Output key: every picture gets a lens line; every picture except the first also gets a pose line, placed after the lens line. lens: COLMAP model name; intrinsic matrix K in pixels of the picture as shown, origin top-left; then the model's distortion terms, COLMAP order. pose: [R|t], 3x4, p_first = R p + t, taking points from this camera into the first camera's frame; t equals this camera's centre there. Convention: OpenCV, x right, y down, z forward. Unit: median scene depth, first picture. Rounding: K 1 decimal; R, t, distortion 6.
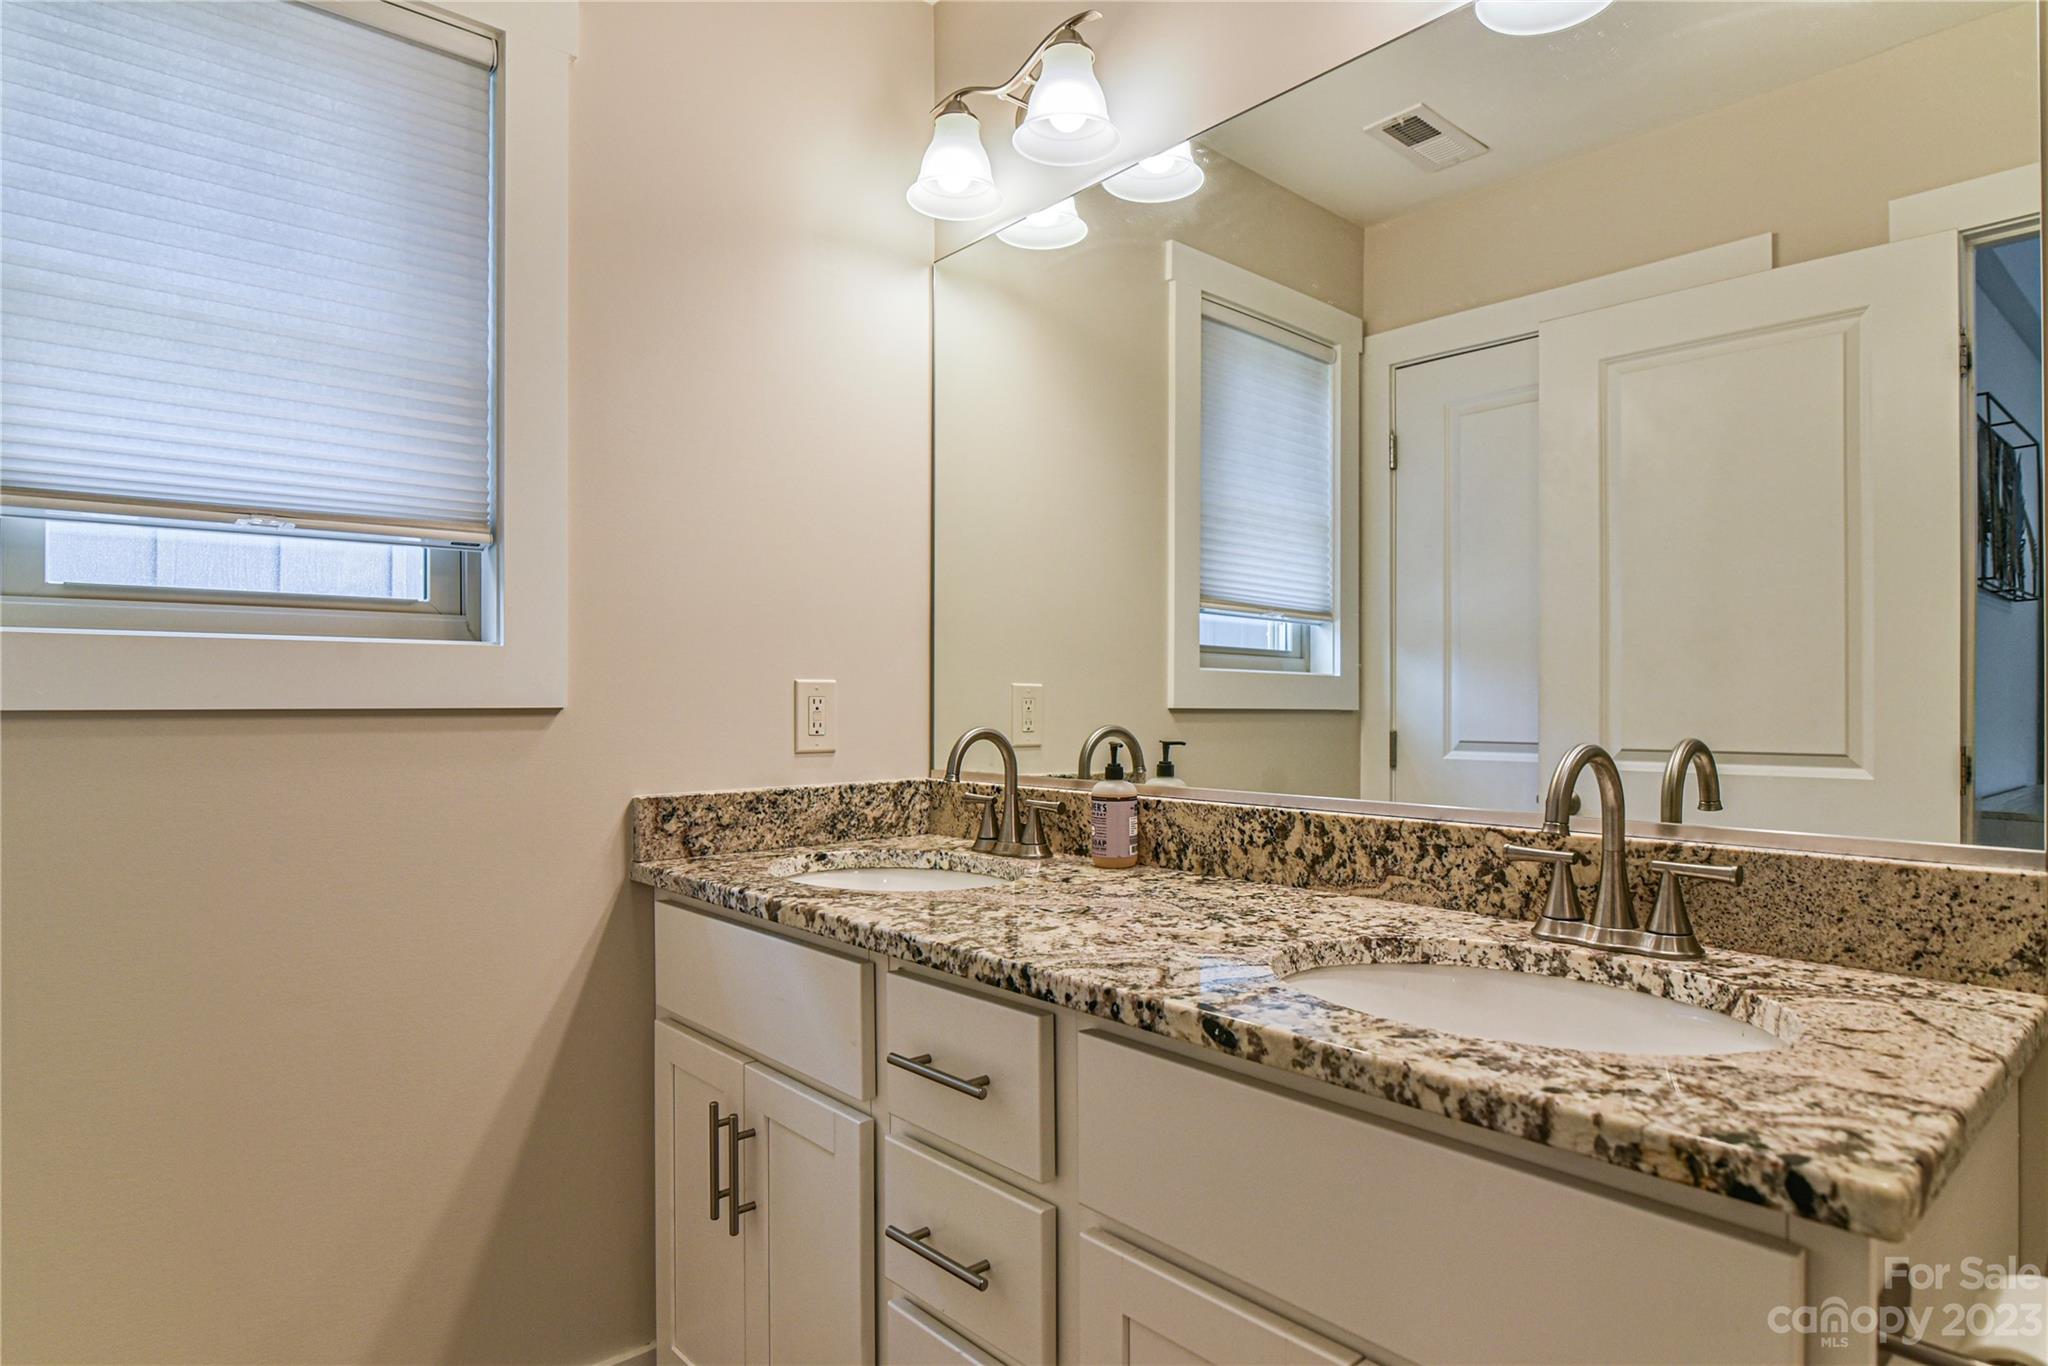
lens RADIAL K [[1145.2, 0, 1021.9], [0, 1145.2, 693.1], [0, 0, 1]] dist [0.003920, 0.000787]
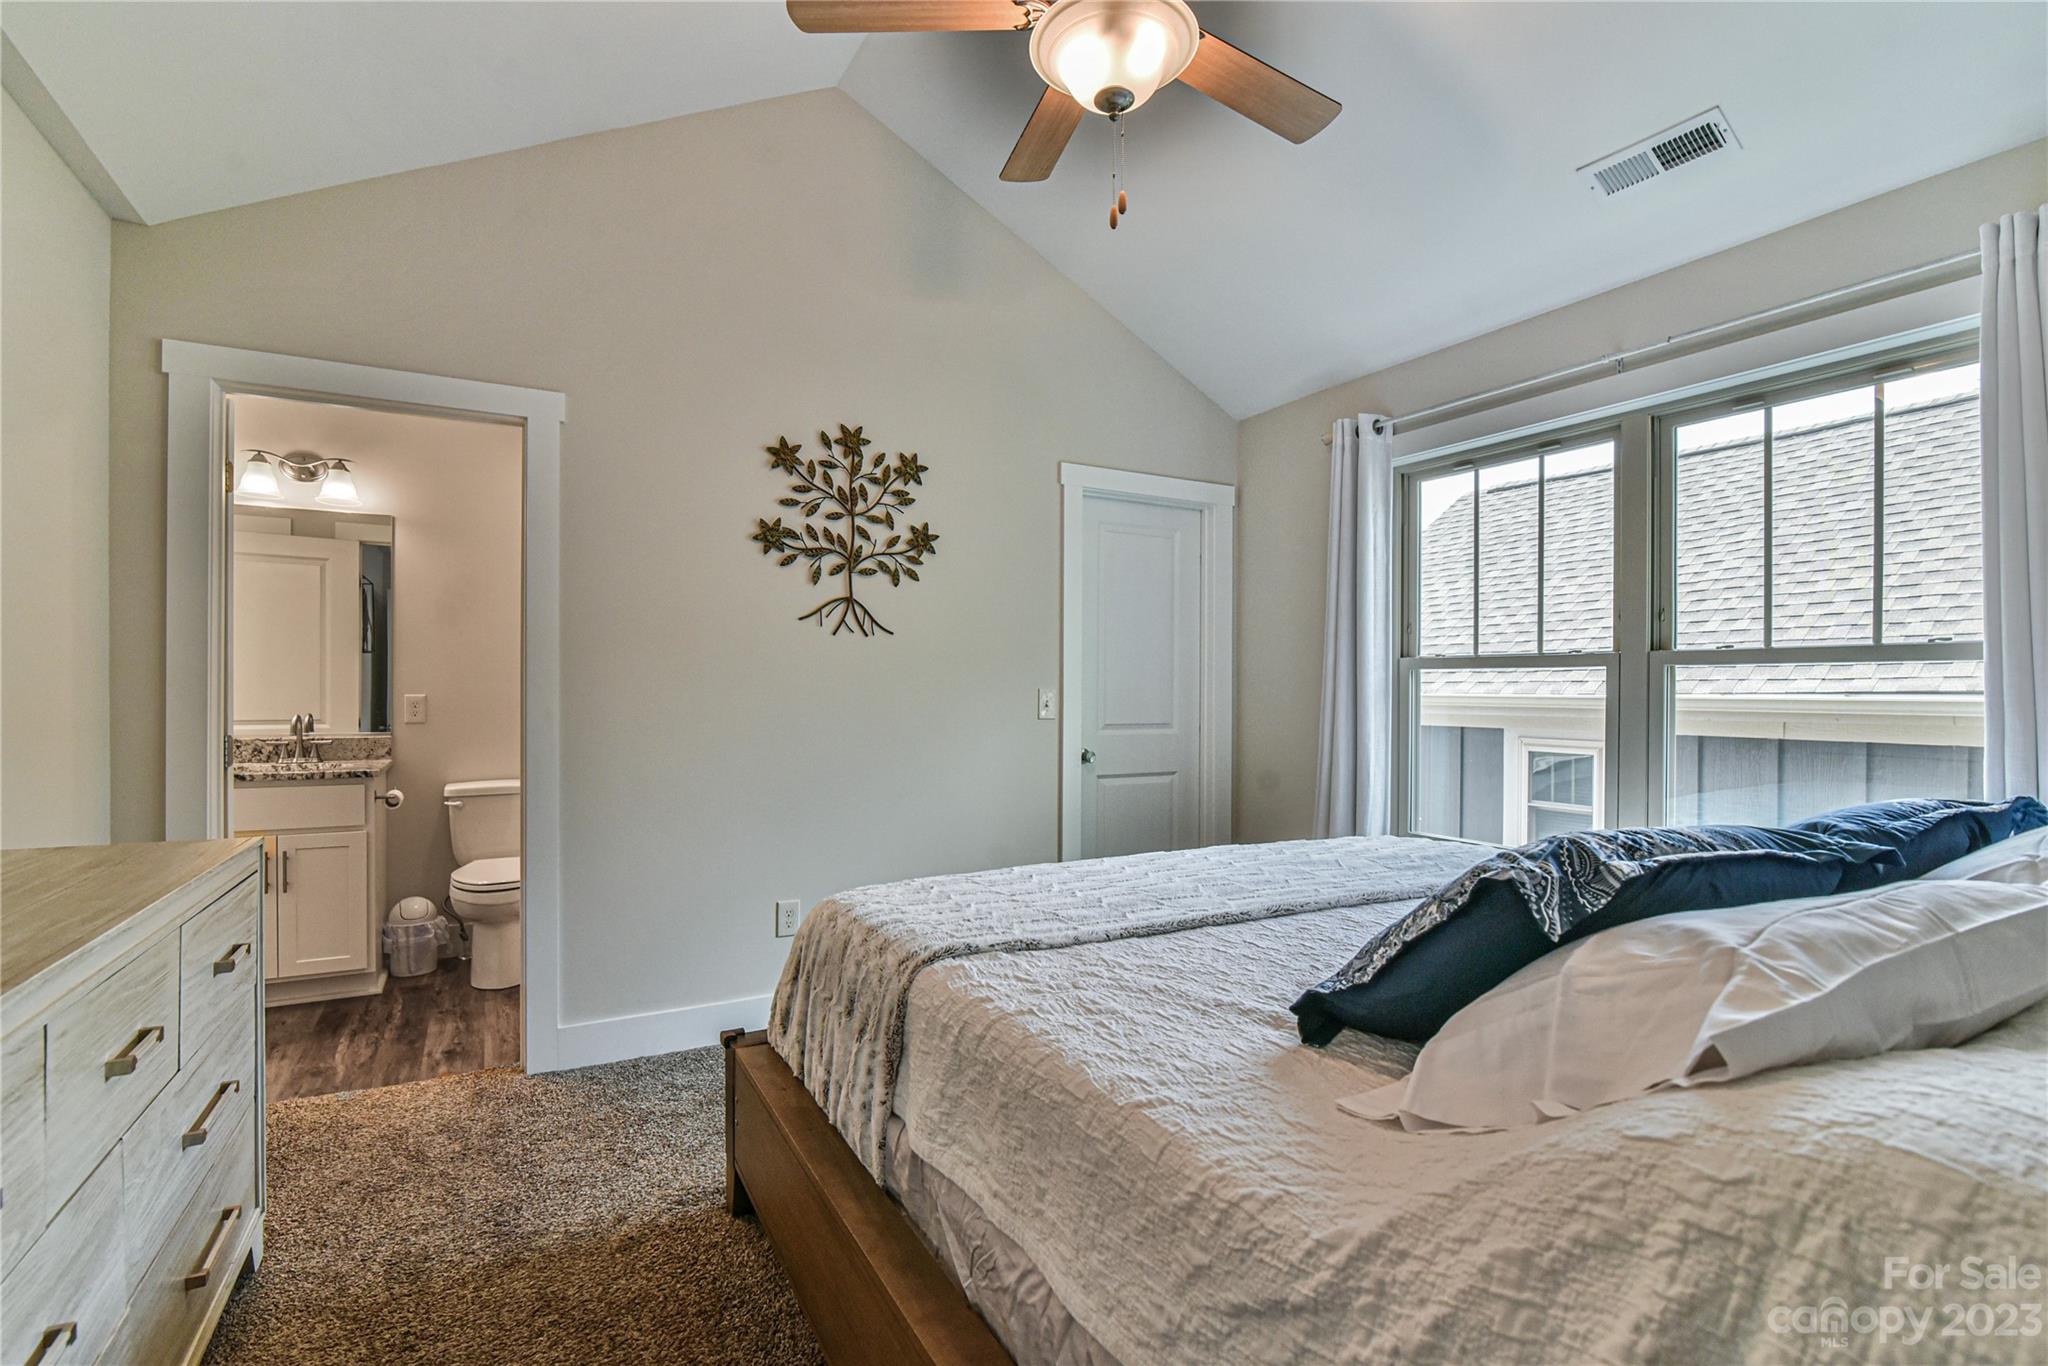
lens RADIAL K [[935.0, 0, 1017.7], [0, 935.0, 686.3], [0, 0, 1]] dist [-0.015130, 0.001341]
pose [[0.222974, 0.004400, 0.974814, -1.955703], [-0.012033, 0.999926, -0.001761, -0.074095], [-0.974750, -0.011338, 0.223010, -2.046842]]
